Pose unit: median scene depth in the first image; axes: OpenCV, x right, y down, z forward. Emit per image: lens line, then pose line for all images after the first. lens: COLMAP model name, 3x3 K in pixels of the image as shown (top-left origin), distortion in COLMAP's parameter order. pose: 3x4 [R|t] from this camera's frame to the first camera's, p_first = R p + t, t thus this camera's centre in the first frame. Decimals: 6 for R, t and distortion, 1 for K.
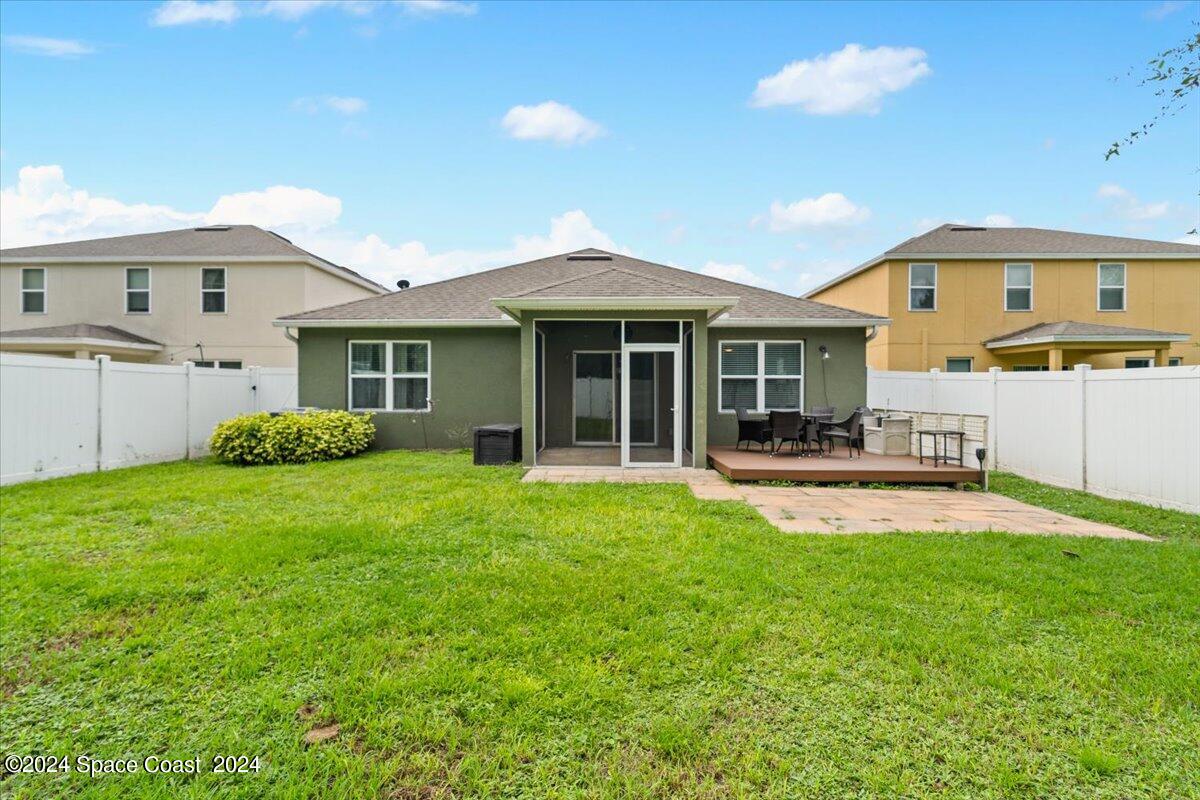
lens RADIAL K [[555.4, 0, 598.0], [0, 555.4, 395.5], [0, 0, 1]] dist [-0.011958, -0.000157]
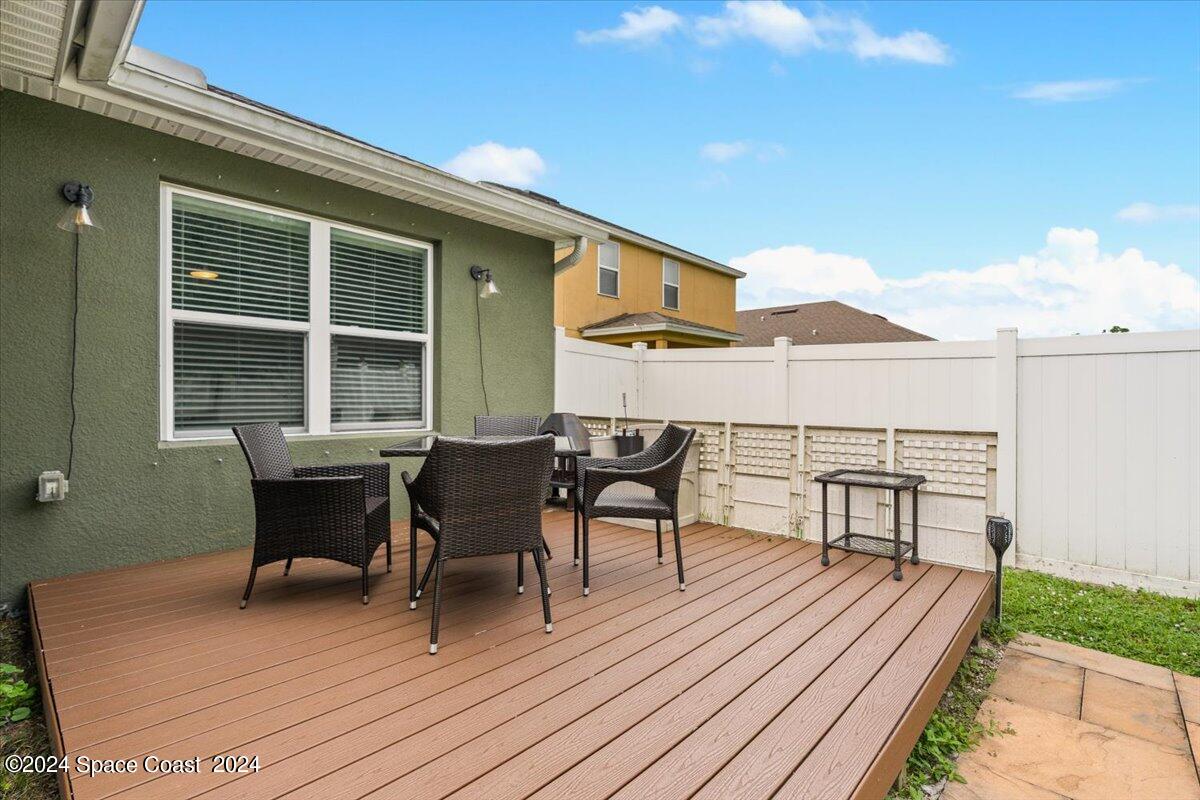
lens RADIAL K [[555.4, 0, 596.4], [0, 555.4, 395.6], [0, 0, 1]] dist [-0.011958, -0.000157]
pose [[0.658693, 0.004940, 0.752396, 0.154260], [-0.000580, 0.999981, -0.006058, 0.009273], [-0.752412, 0.003554, 0.658683, 0.661242]]
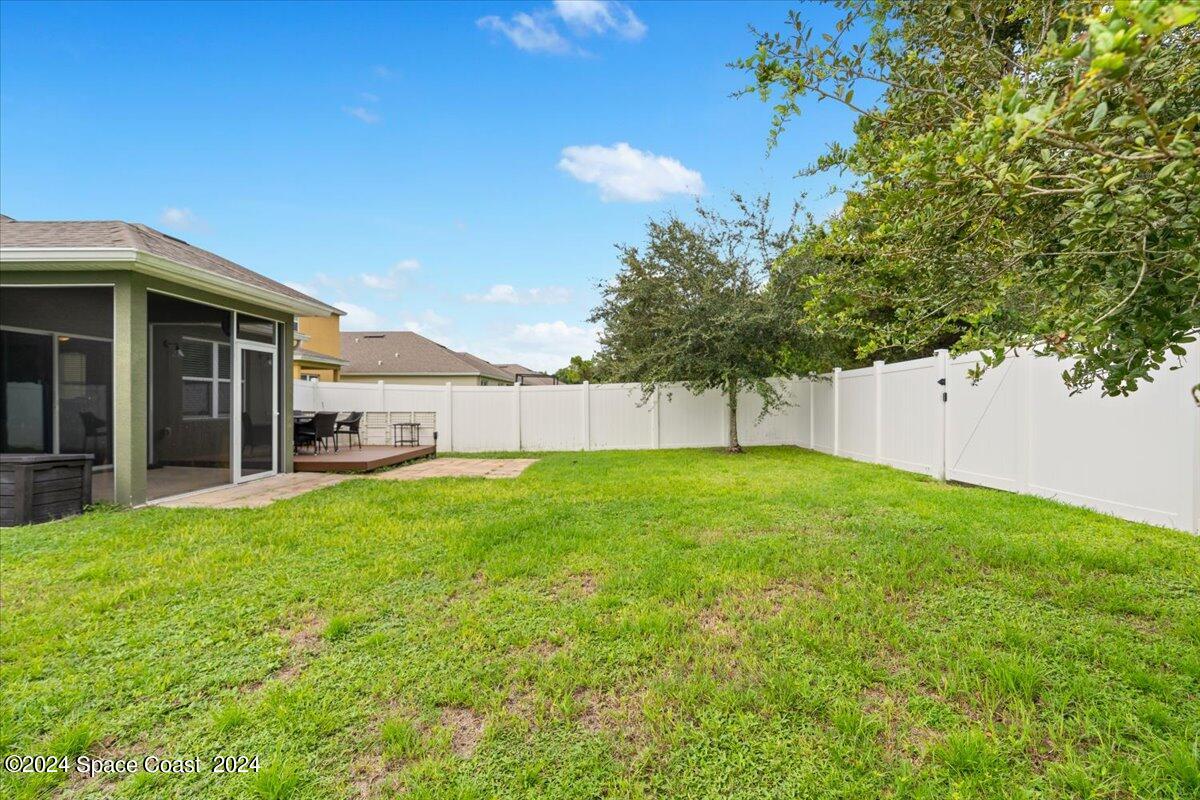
lens RADIAL K [[555.4, 0, 604.3], [0, 555.4, 400.1], [0, 0, 1]] dist [-0.011958, -0.000157]
pose [[-0.007112, 0.000655, 0.999974, -0.645124], [0.003833, 0.999992, -0.000628, 0.002774], [-0.999967, 0.003828, -0.007114, 0.357639]]
